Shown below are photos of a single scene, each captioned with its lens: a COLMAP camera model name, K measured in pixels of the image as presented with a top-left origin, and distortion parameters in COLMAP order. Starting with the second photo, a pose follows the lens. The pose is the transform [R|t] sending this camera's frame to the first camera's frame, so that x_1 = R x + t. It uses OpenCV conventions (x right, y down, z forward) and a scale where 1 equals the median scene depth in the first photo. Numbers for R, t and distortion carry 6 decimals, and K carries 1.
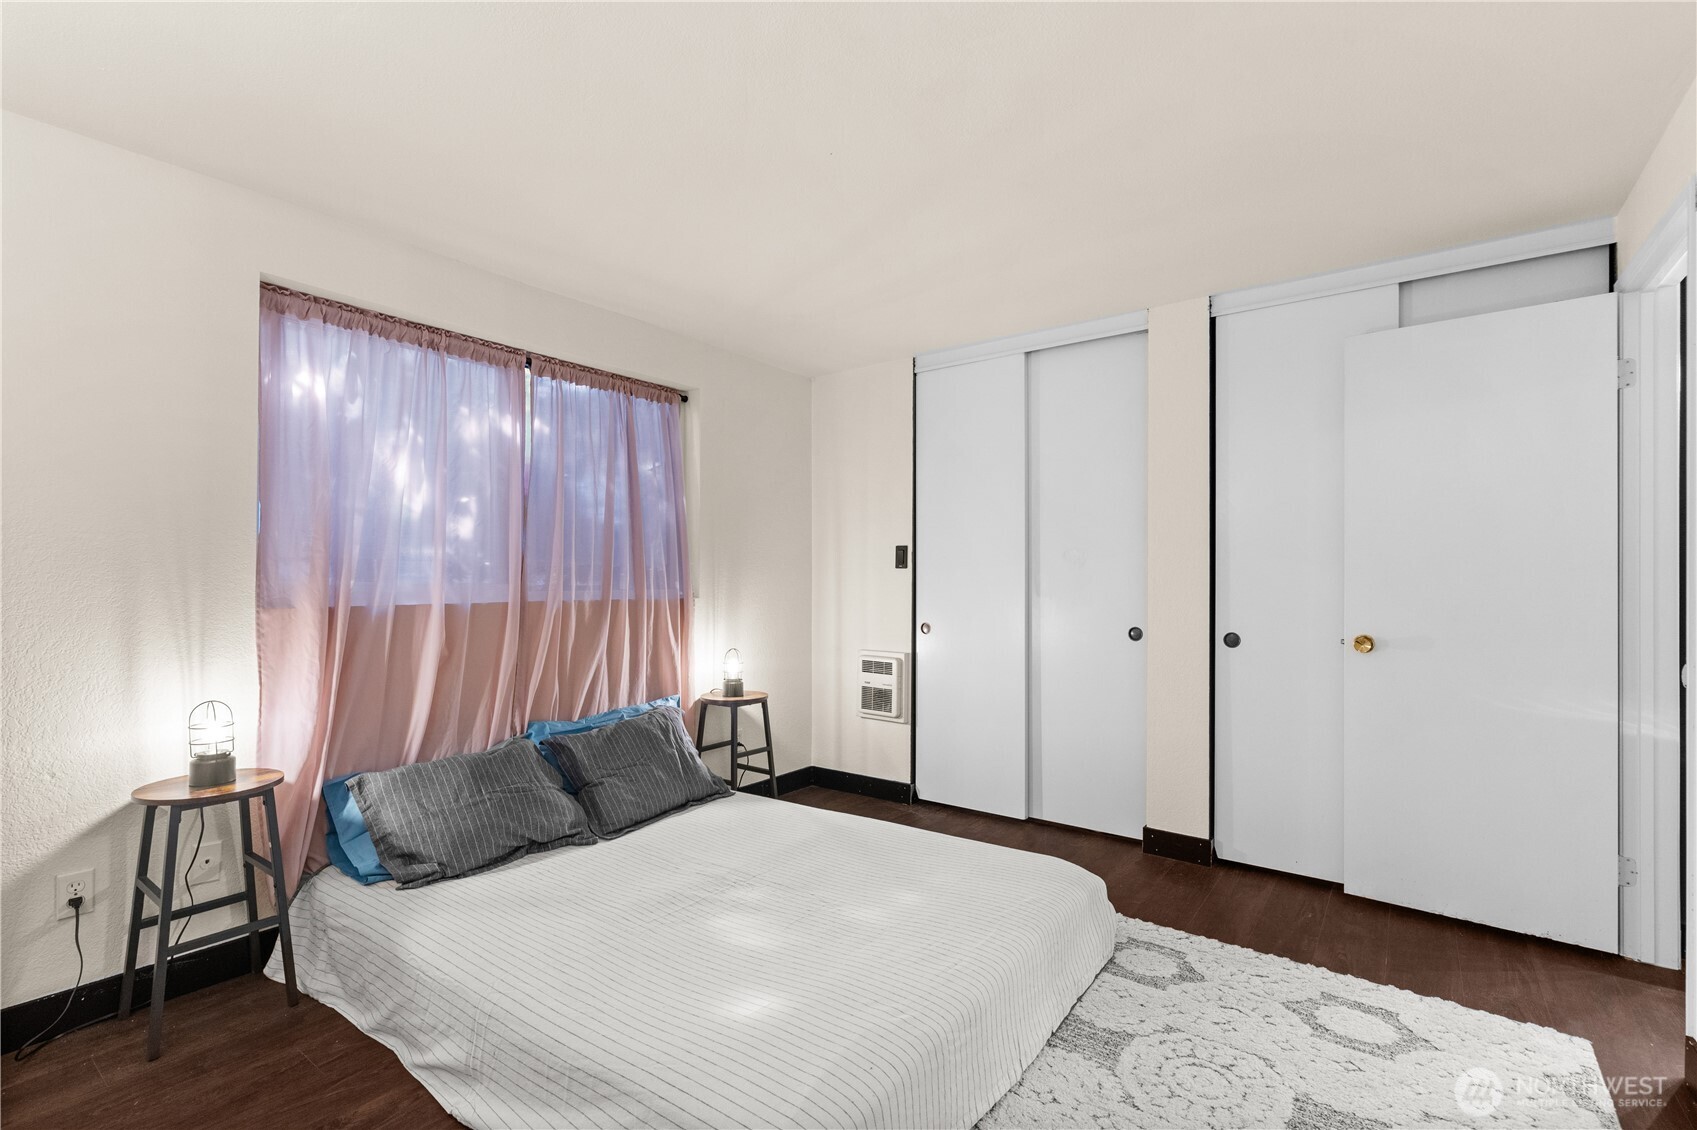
lens RADIAL K [[773.5, 0, 846.8], [0, 773.5, 569.6], [0, 0, 1]] dist [-0.003388, 0.000816]
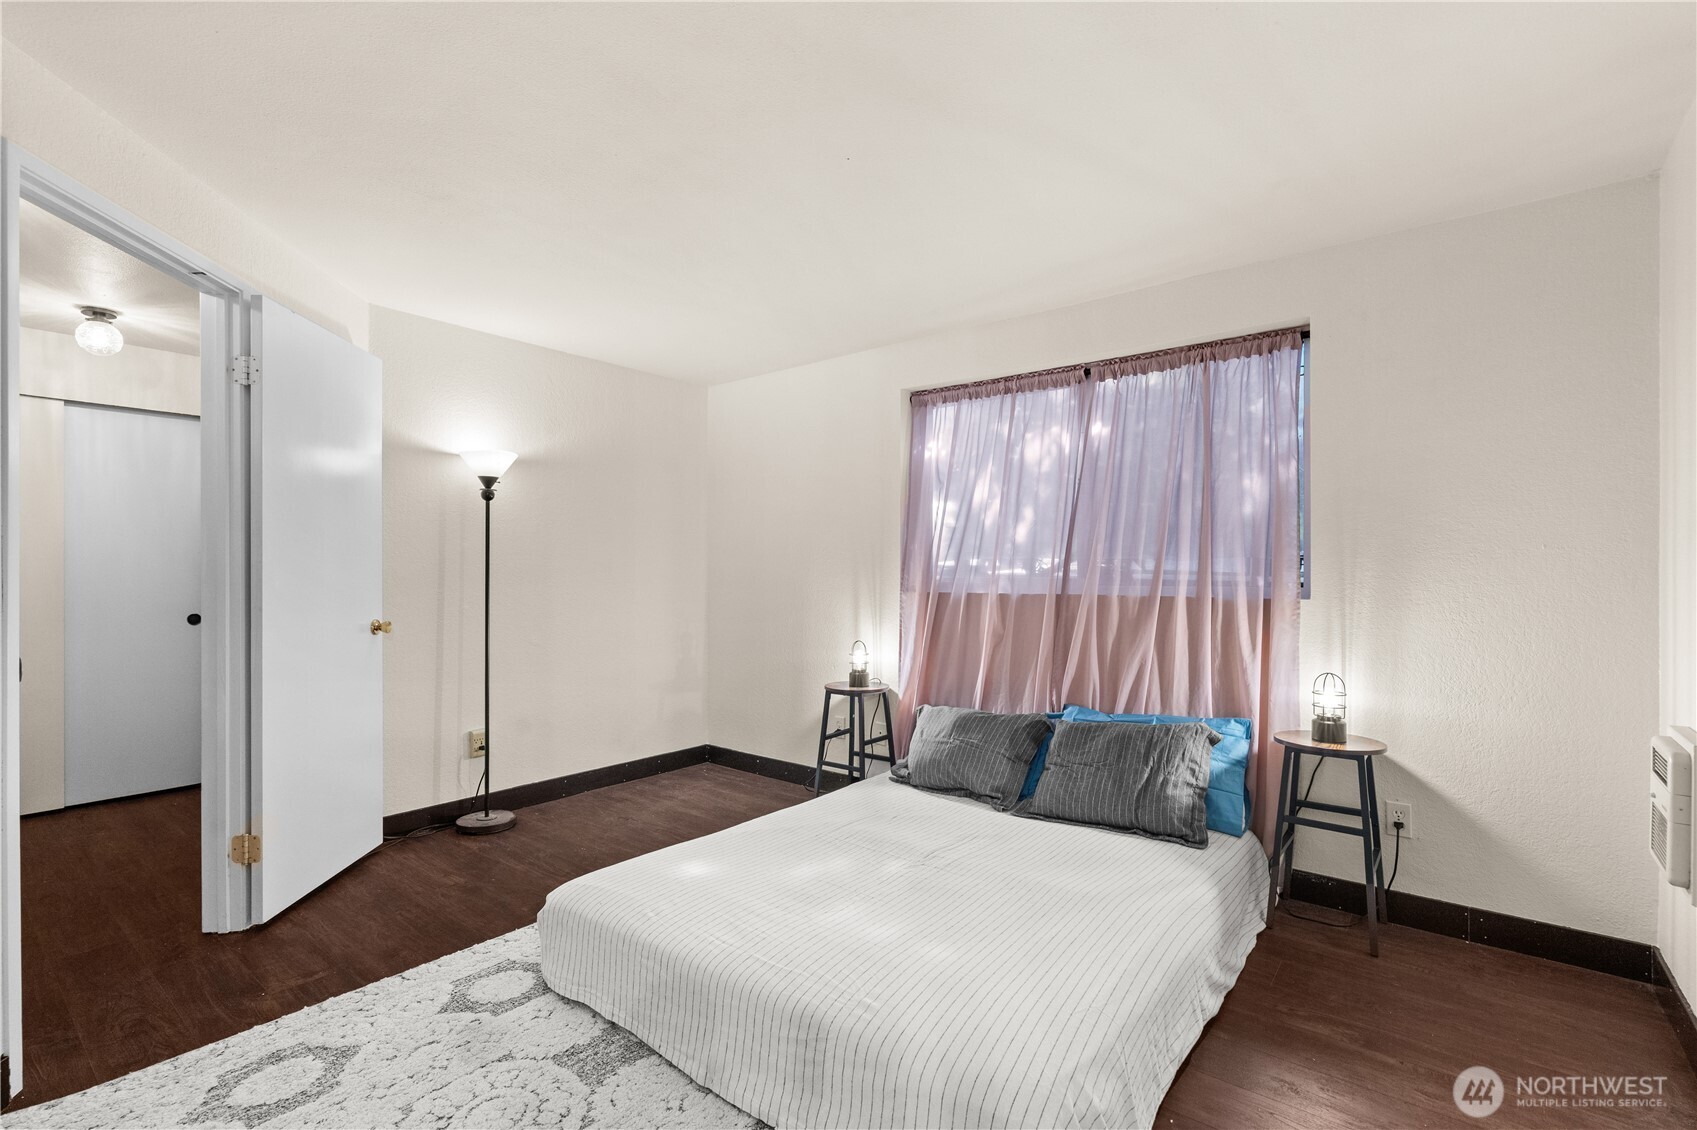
lens RADIAL K [[773.5, 0, 846.8], [0, 773.5, 569.6], [0, 0, 1]] dist [-0.003388, 0.000816]
pose [[-0.033809, 0.012077, -0.999355, 0.735753], [0.024988, 0.999625, 0.011234, -0.015687], [0.999116, -0.024592, -0.034098, 0.751047]]
